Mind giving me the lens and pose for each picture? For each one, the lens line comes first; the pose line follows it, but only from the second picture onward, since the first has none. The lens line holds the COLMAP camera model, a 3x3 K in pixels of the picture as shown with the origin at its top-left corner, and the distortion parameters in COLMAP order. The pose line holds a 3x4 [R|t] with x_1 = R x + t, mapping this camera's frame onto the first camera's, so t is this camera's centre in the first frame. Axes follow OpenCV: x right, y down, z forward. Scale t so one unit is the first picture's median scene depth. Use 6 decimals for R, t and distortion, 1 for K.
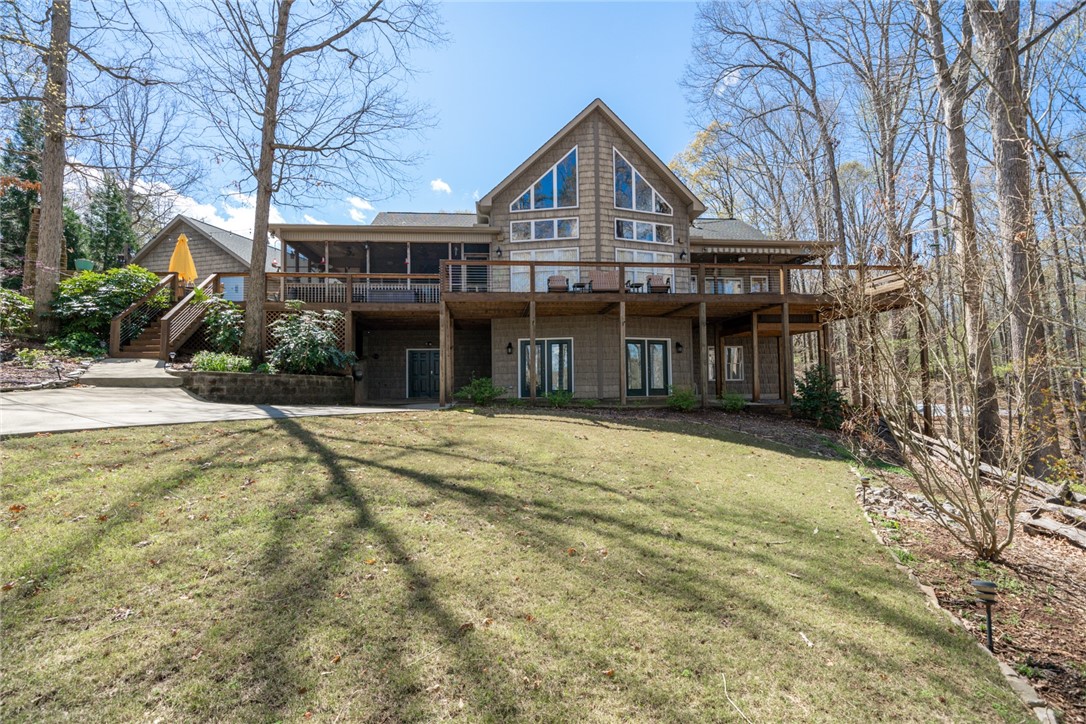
lens RADIAL K [[504.6, 0, 548.9], [0, 504.6, 359.3], [0, 0, 1]] dist [-0.002102, 0.000815]
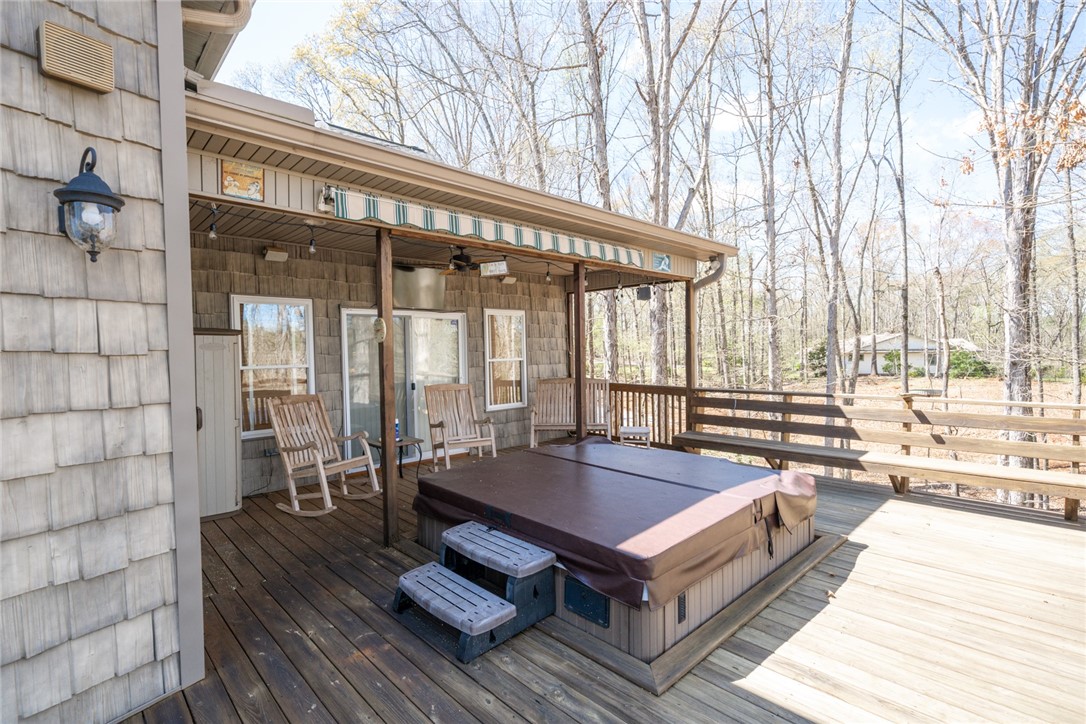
lens RADIAL K [[504.6, 0, 542.7], [0, 504.6, 365.5], [0, 0, 1]] dist [-0.002102, 0.000815]
pose [[0.785193, -0.020400, 0.618915, 0.282160], [-0.025574, 0.997536, 0.065325, -0.189081], [-0.618723, -0.067121, 0.782737, 0.889832]]
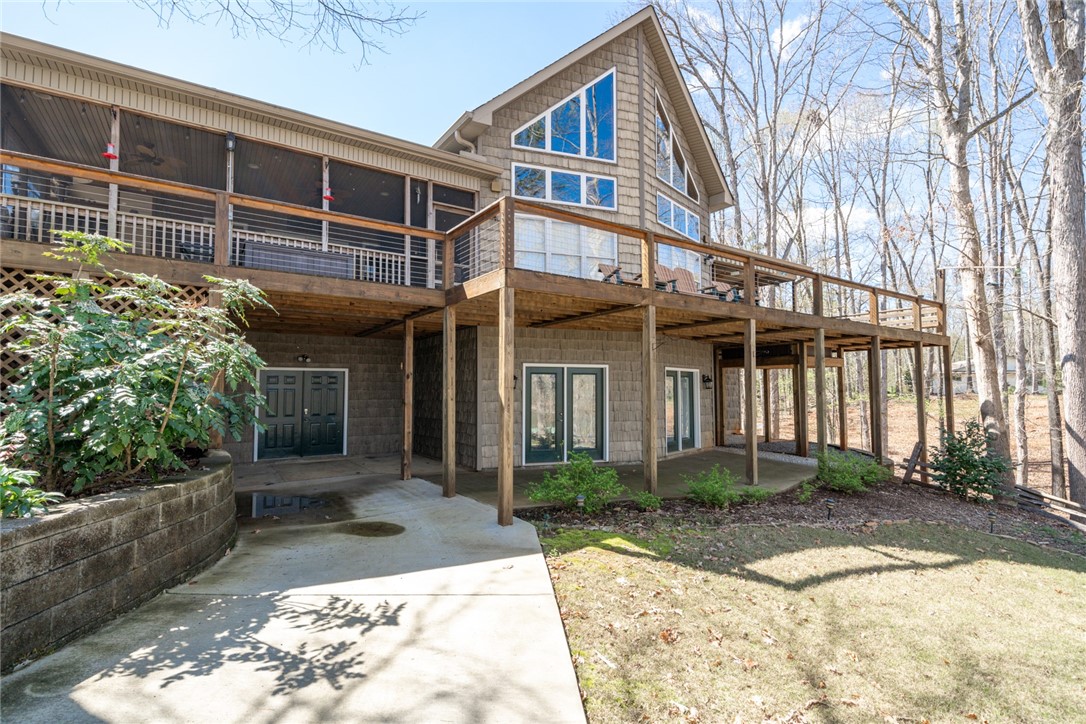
lens RADIAL K [[504.6, 0, 540.0], [0, 504.6, 363.9], [0, 0, 1]] dist [-0.002102, 0.000815]
pose [[0.879016, 0.035137, 0.475496, -0.320920], [-0.034965, 0.999346, -0.009209, -0.035053], [-0.475508, -0.008531, 0.879670, 0.470321]]
